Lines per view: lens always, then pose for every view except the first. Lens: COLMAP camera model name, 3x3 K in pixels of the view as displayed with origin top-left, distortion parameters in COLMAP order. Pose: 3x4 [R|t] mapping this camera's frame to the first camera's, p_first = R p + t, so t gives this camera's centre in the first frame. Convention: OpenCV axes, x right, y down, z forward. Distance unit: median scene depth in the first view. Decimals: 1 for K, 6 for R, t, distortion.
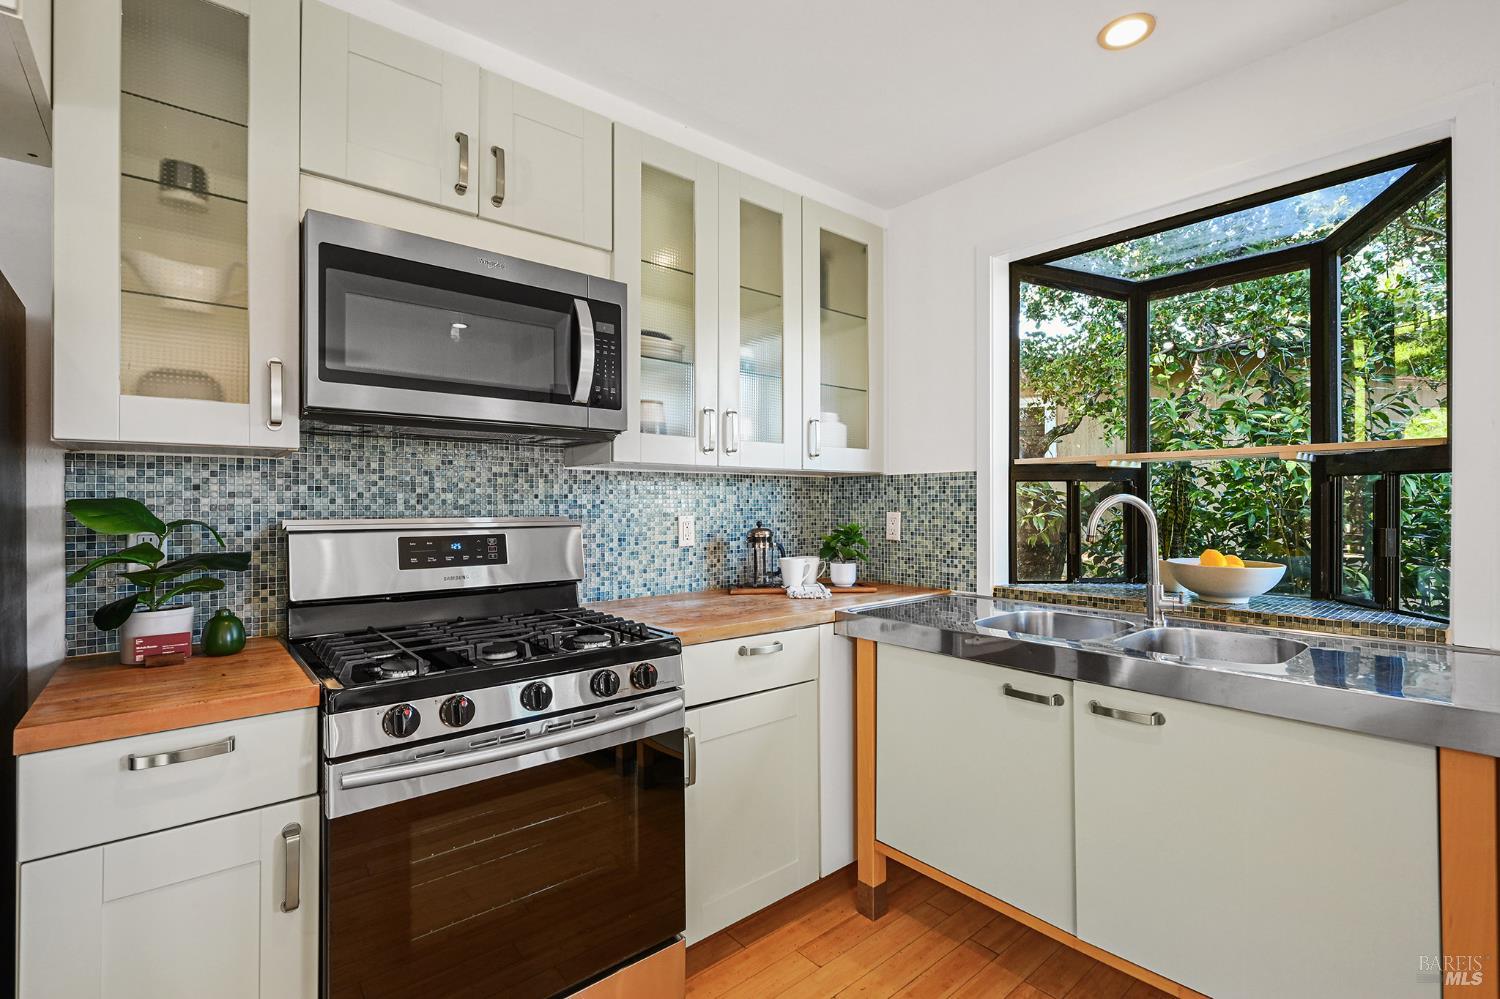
lens RADIAL K [[685.6, 0, 761.0], [0, 685.6, 497.8], [0, 0, 1]] dist [-0.001700, 0.000283]
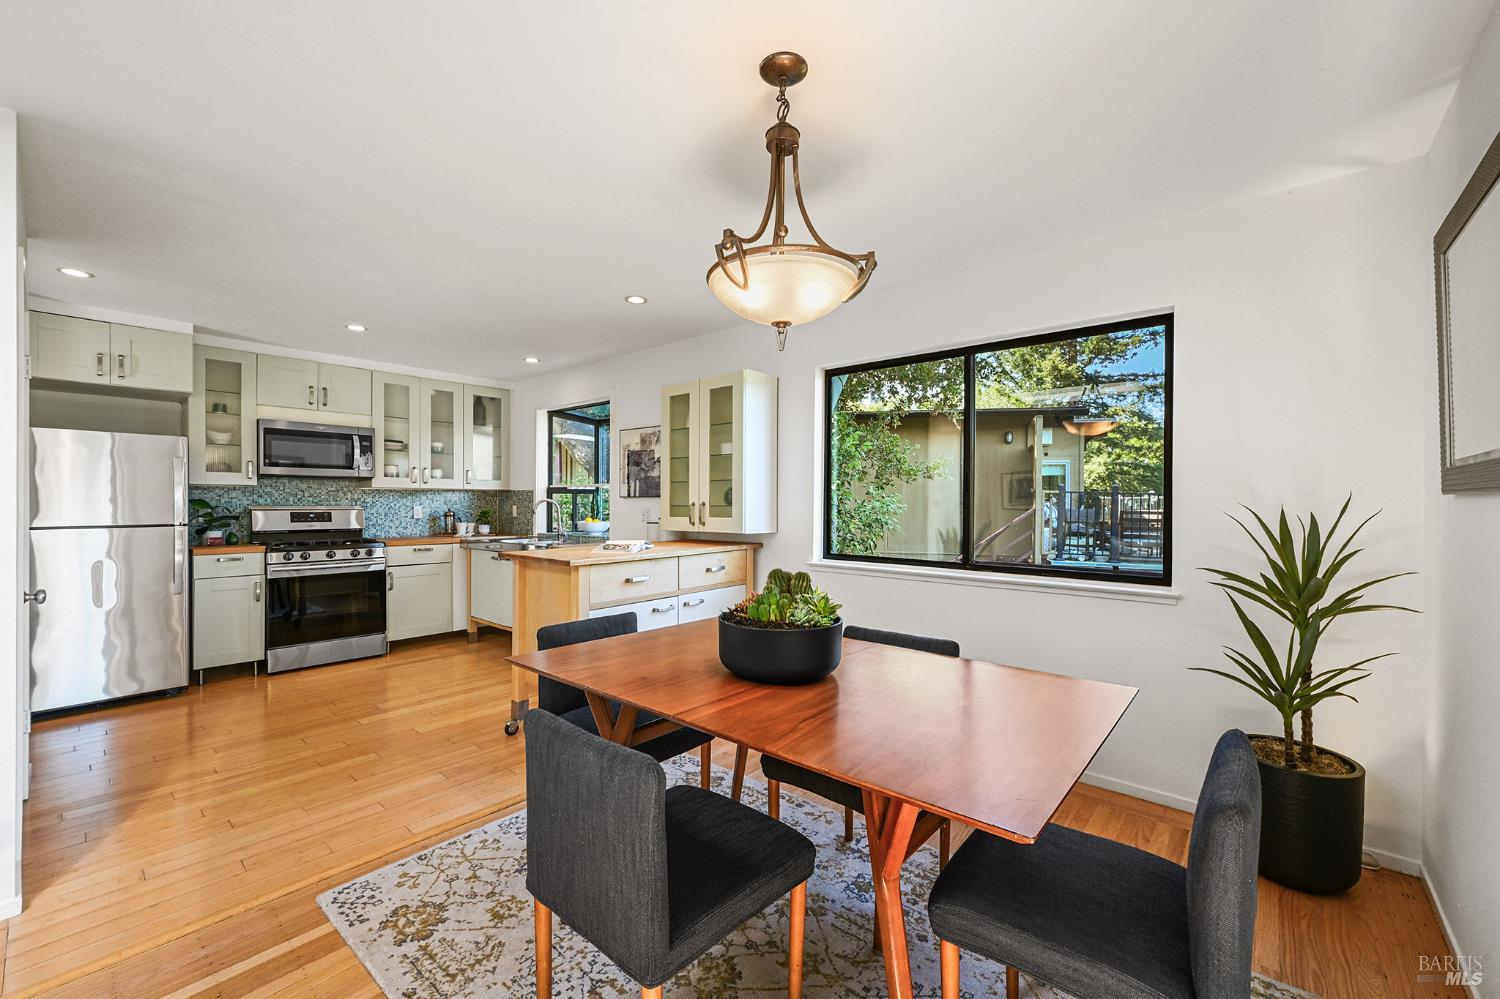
lens RADIAL K [[588.1, 0, 746.5], [0, 588.1, 503.1], [0, 0, 1]] dist [-0.002852, -0.000091]
pose [[0.988989, 0.003045, 0.147958, 1.044138], [-0.004155, 0.999965, 0.007194, -0.008908], [-0.147931, -0.007729, 0.988967, -1.799665]]
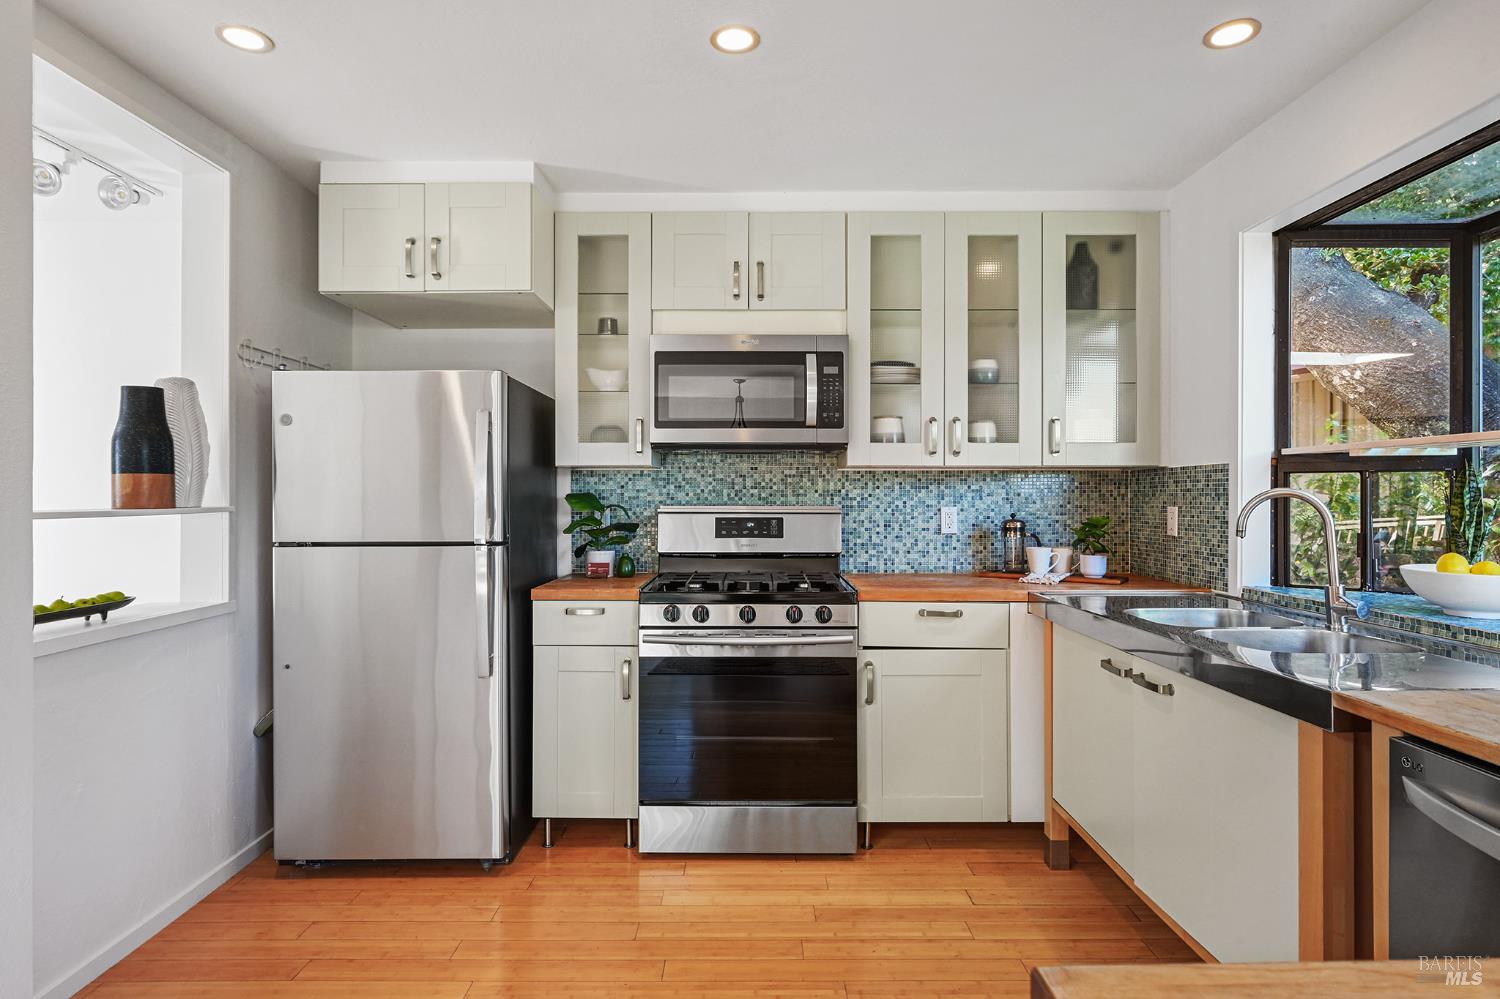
lens RADIAL K [[796.2, 0, 744.9], [0, 796.2, 496.1], [0, 0, 1]] dist [-0.016627, -0.000478]
pose [[0.754557, 0.002503, -0.656229, 0.691869], [0.002540, 0.999974, 0.006736, -0.003652], [0.656229, -0.006749, 0.754531, -0.327526]]
